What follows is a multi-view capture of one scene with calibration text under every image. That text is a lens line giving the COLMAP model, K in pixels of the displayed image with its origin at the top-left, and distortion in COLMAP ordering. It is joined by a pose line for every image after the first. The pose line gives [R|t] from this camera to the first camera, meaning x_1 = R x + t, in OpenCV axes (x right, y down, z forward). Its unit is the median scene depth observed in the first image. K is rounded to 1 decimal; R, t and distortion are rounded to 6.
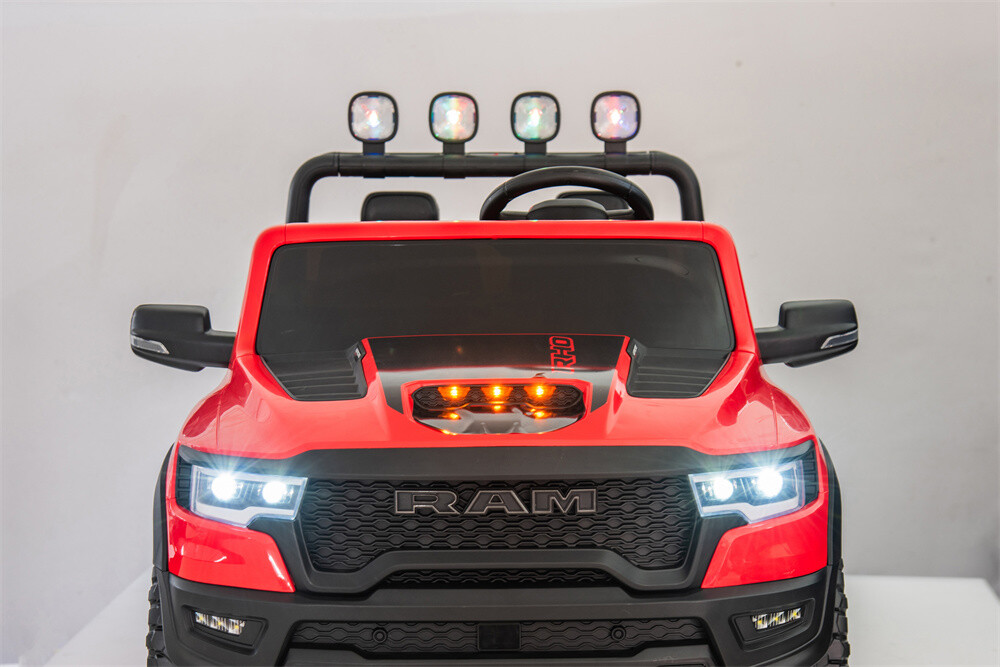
lens RADIAL K [[1821.6, 0, 502.0], [0, 1821.6, 339.7], [0, 0, 1]] dist [0.176623, 0.000000]
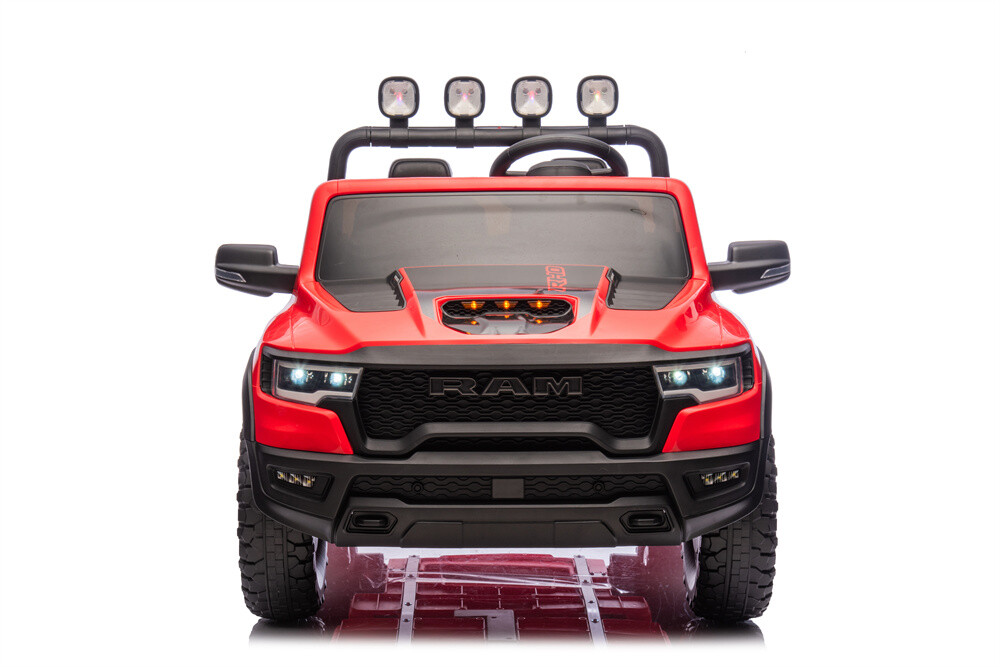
lens RADIAL K [[1930.1, 0, 466.0], [0, 1930.1, 304.0], [0, 0, 1]] dist [0.110981, 0.000000]
pose [[0.999928, 0.001628, -0.011903, -0.015164], [-0.001846, 0.999829, -0.018393, 0.053311], [0.011871, 0.018414, 0.999760, -0.379969]]
